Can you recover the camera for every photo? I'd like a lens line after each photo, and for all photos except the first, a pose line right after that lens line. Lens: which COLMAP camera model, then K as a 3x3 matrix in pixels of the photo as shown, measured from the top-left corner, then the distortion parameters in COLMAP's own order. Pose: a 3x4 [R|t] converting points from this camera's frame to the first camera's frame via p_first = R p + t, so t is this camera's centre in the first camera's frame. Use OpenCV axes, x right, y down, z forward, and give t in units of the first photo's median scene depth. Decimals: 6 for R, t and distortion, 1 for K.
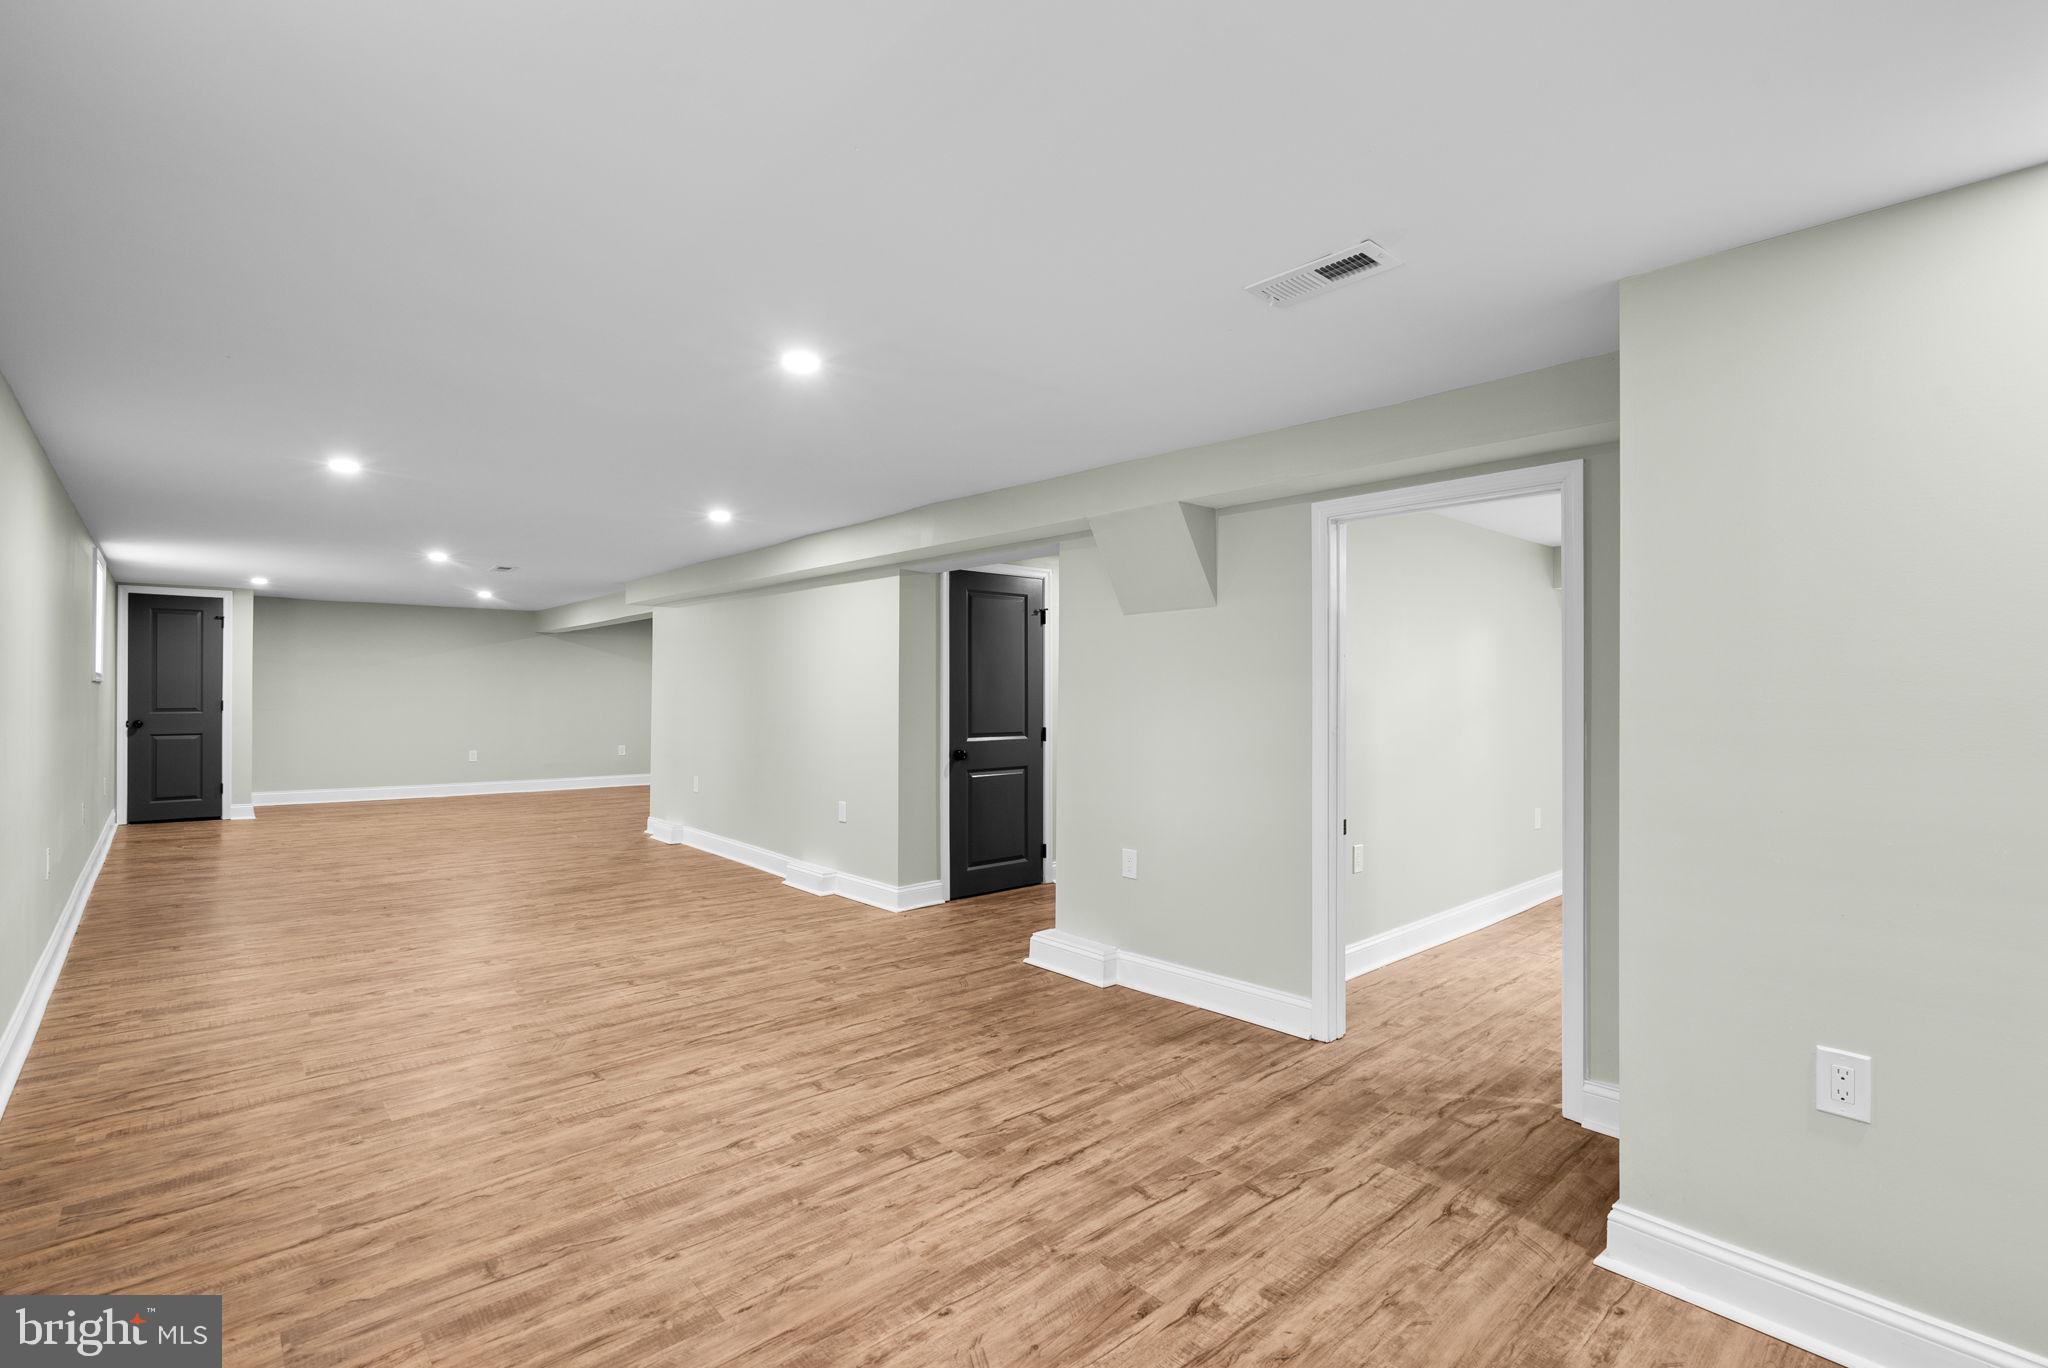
lens RADIAL K [[927.2, 0, 1027.2], [0, 927.2, 689.8], [0, 0, 1]] dist [-0.007601, 0.001369]
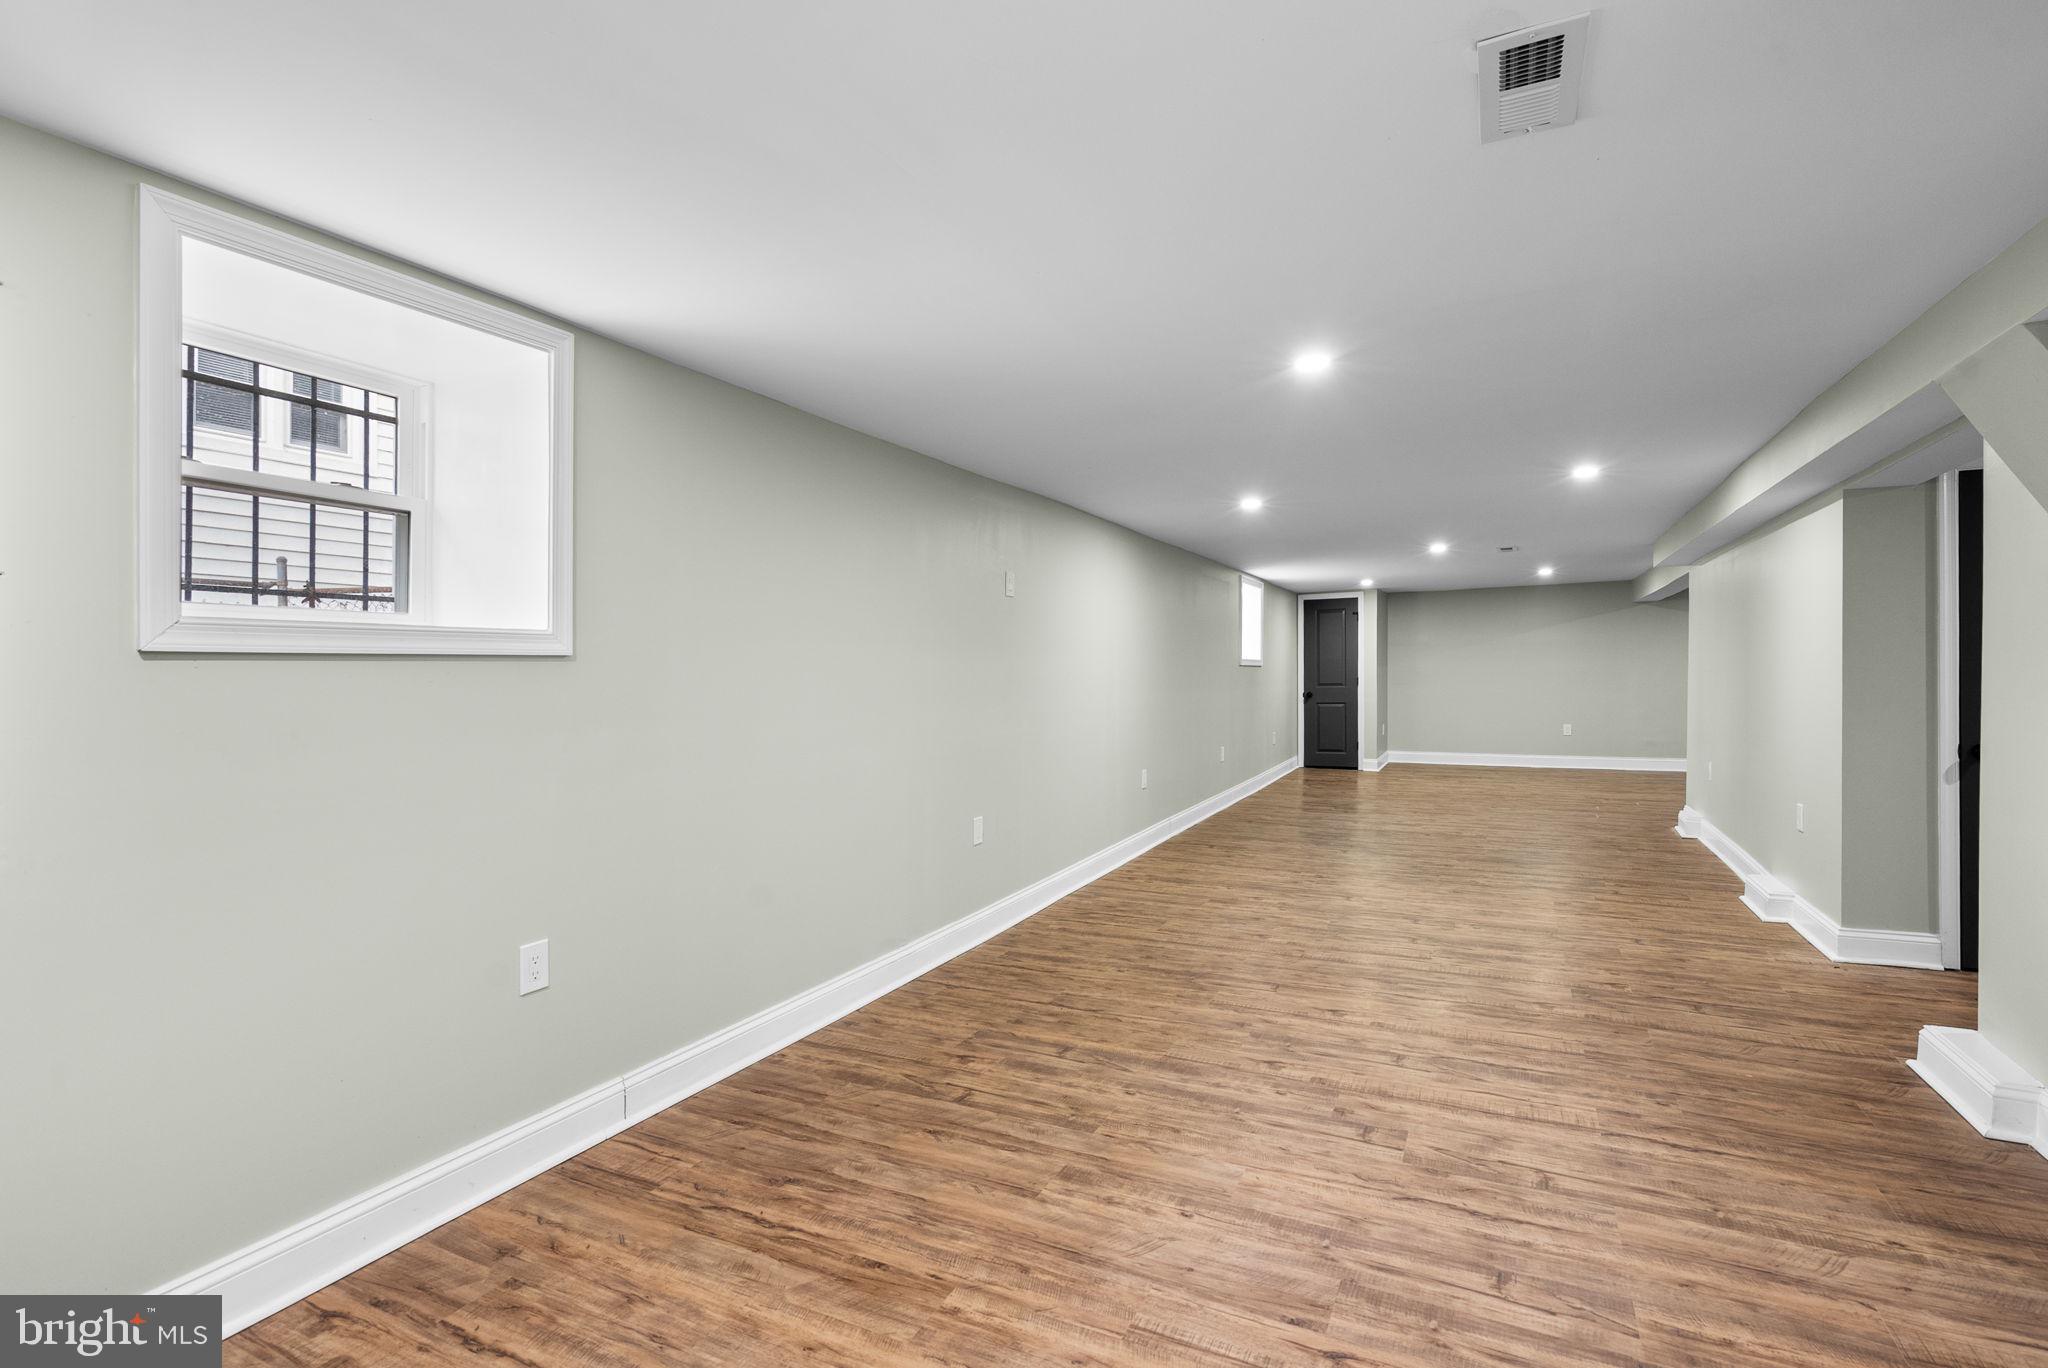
lens RADIAL K [[949.7, 0, 1028.4], [0, 949.7, 678.0], [0, 0, 1]] dist [-0.002679, 0.000951]
pose [[0.371842, -0.008046, -0.928261, 0.583093], [0.022979, 0.999736, 0.000539, 0.002925], [0.928011, -0.021531, 0.371929, 0.247296]]
